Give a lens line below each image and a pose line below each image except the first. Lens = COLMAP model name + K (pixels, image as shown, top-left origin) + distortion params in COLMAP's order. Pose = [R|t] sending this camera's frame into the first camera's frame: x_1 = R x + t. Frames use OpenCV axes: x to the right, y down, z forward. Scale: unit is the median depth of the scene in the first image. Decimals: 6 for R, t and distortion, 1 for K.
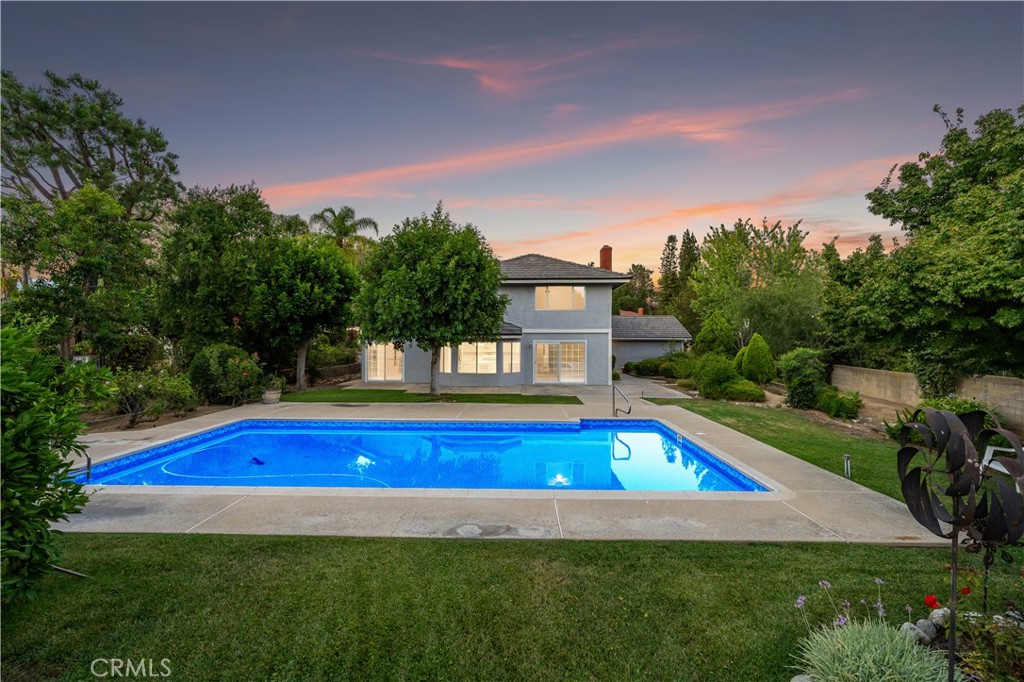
lens RADIAL K [[455.9, 0, 510.1], [0, 455.9, 339.2], [0, 0, 1]] dist [-0.008434, 0.004233]
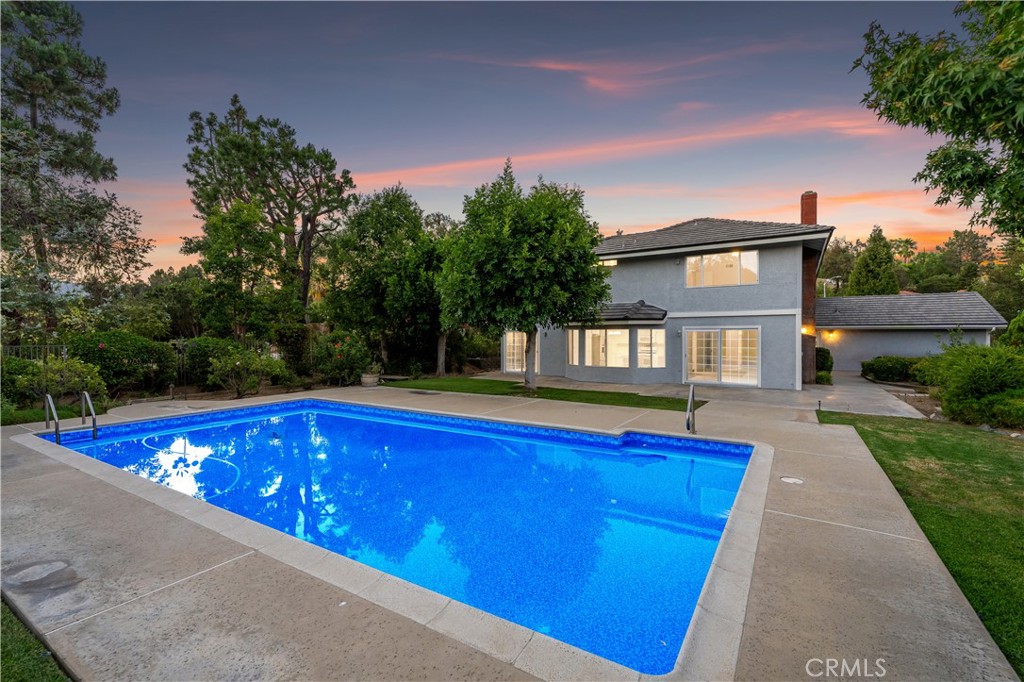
lens RADIAL K [[455.9, 0, 510.1], [0, 455.9, 339.2], [0, 0, 1]] dist [-0.008434, 0.004233]
pose [[0.861466, -0.000096, -0.507814, 0.197636], [0.001554, 0.999996, 0.002447, 0.021870], [0.507812, -0.002897, 0.861463, 0.191507]]
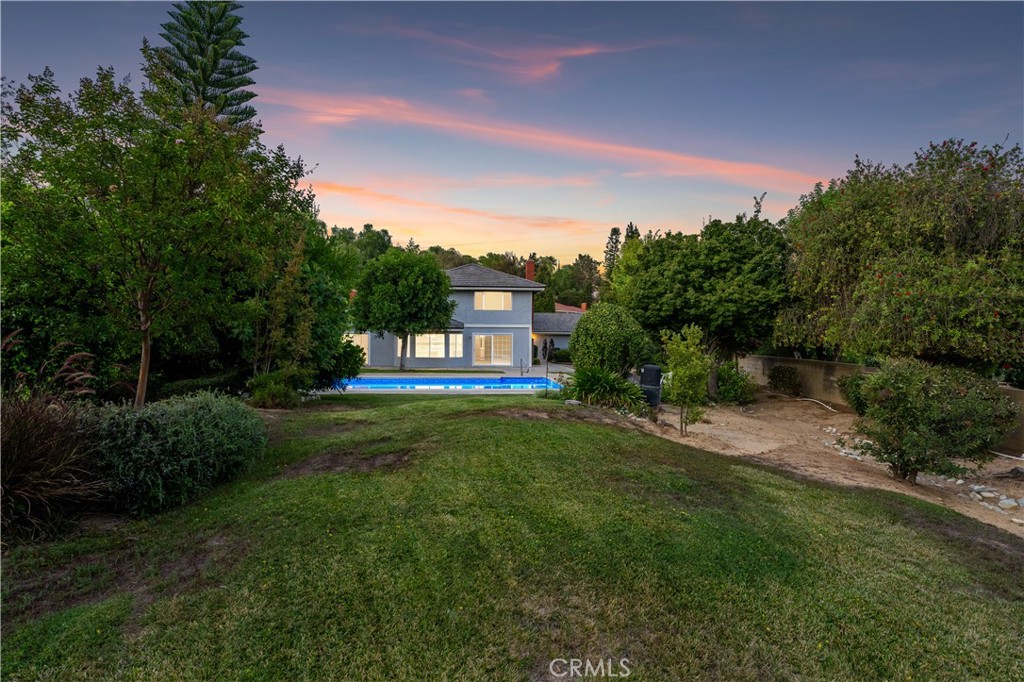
lens RADIAL K [[557.5, 0, 512.0], [0, 557.5, 341.0], [0, 0, 1]] dist [-0.001365, -0.000166]
pose [[0.991811, 0.003446, 0.127669, -0.042115], [-0.004310, 0.999970, 0.006494, 0.015416], [-0.127643, -0.006991, 0.991796, -0.619898]]
